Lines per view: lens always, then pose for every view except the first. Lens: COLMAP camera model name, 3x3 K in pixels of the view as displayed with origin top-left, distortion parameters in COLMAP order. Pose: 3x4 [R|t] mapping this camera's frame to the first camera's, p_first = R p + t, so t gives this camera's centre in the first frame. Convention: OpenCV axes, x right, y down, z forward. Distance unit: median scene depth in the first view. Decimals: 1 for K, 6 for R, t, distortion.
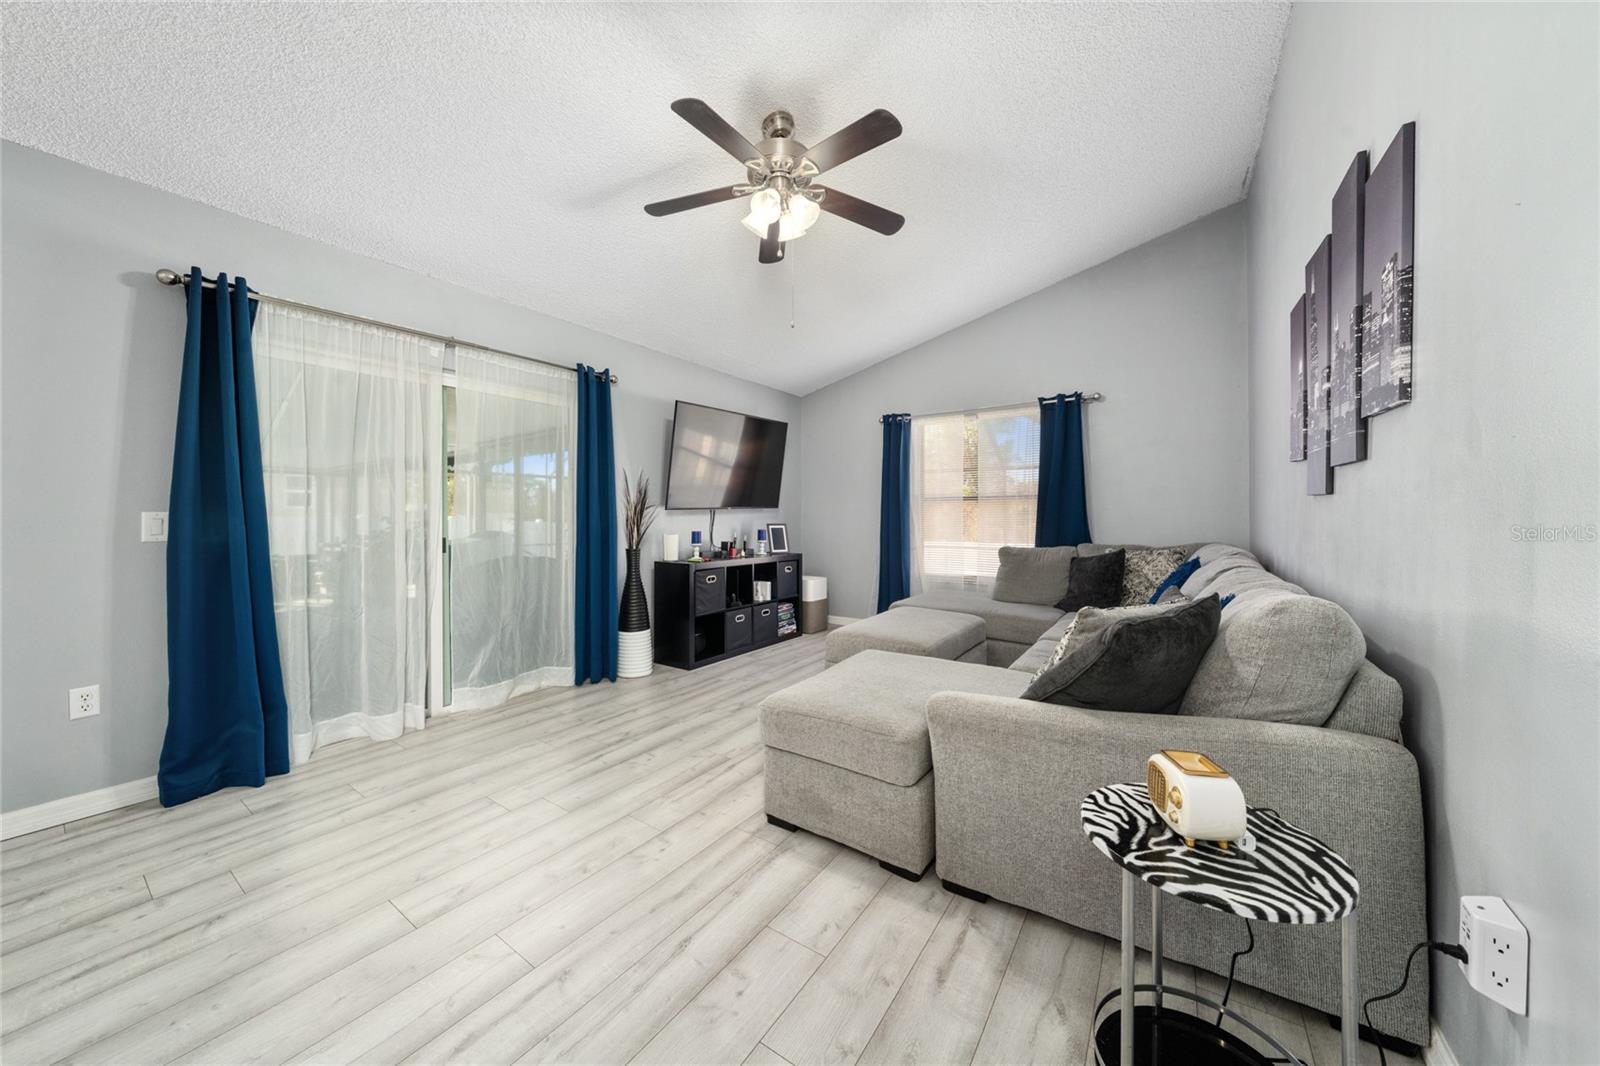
lens RADIAL K [[545.3, 0, 802.6], [0, 545.3, 521.0], [0, 0, 1]] dist [-0.000020, 0.000113]
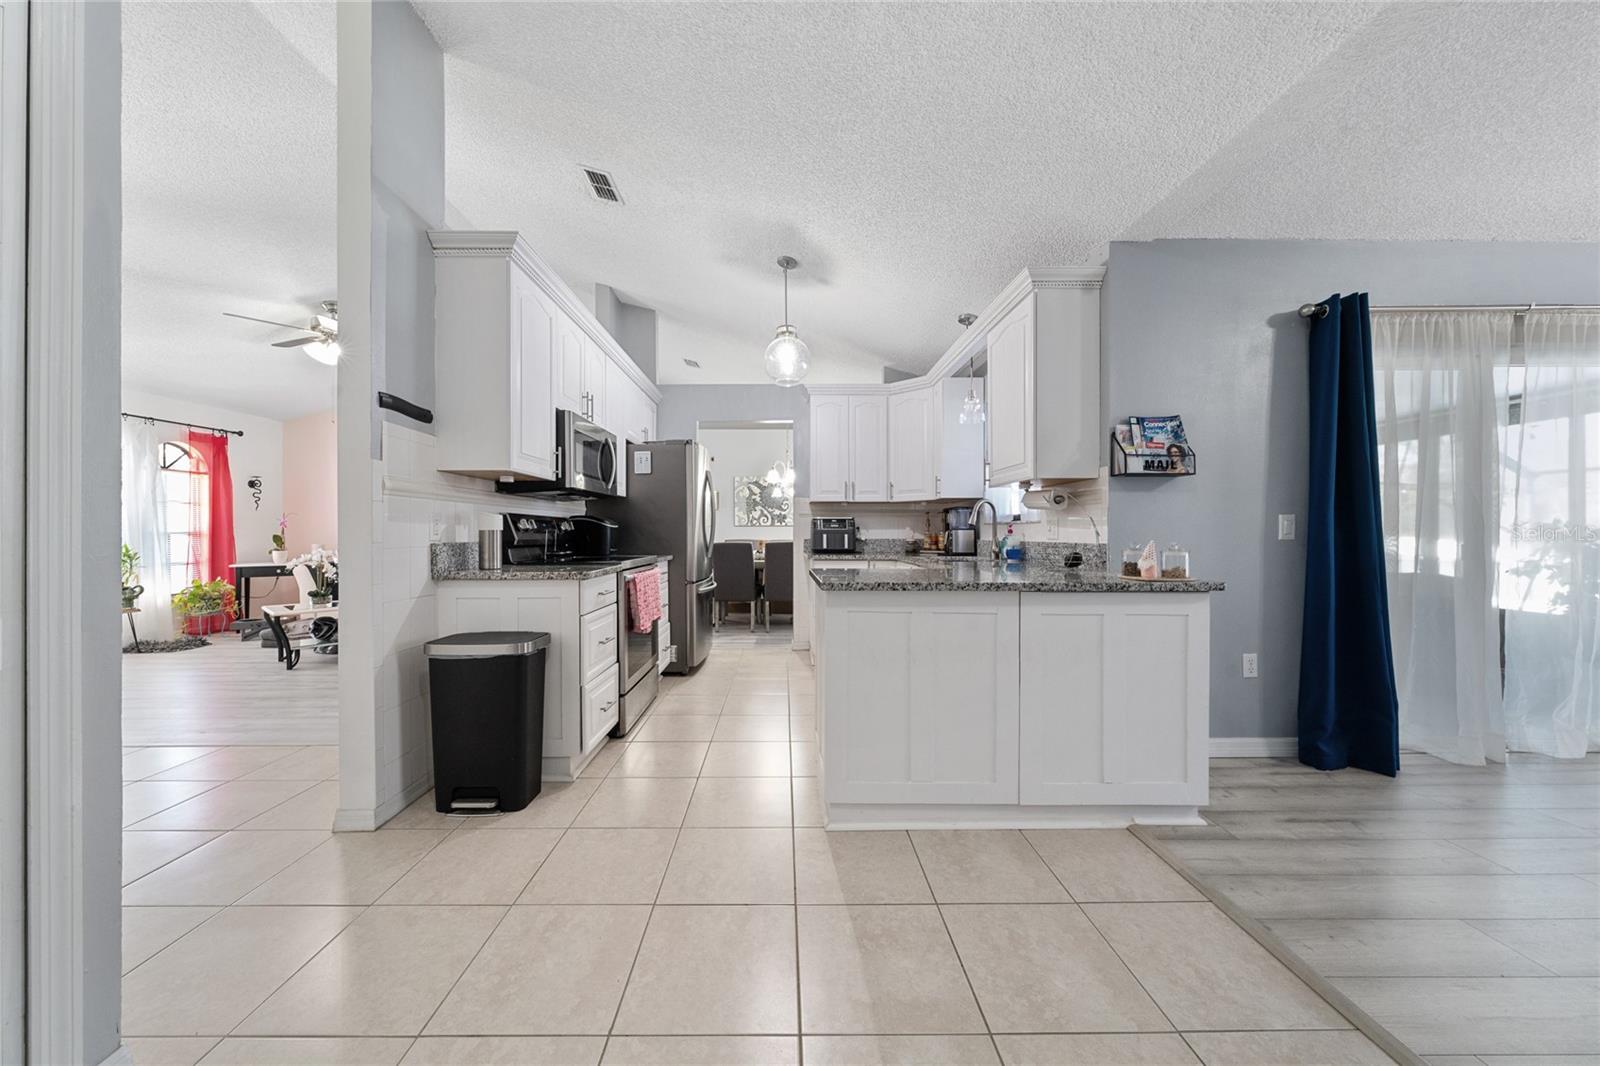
lens RADIAL K [[545.3, 0, 794.8], [0, 545.3, 542.7], [0, 0, 1]] dist [-0.000020, 0.000113]
pose [[0.554881, -0.000699, -0.831929, -0.811389], [0.002073, 0.999998, 0.000543, 0.042386], [0.831927, -0.002026, 0.554882, -0.551584]]
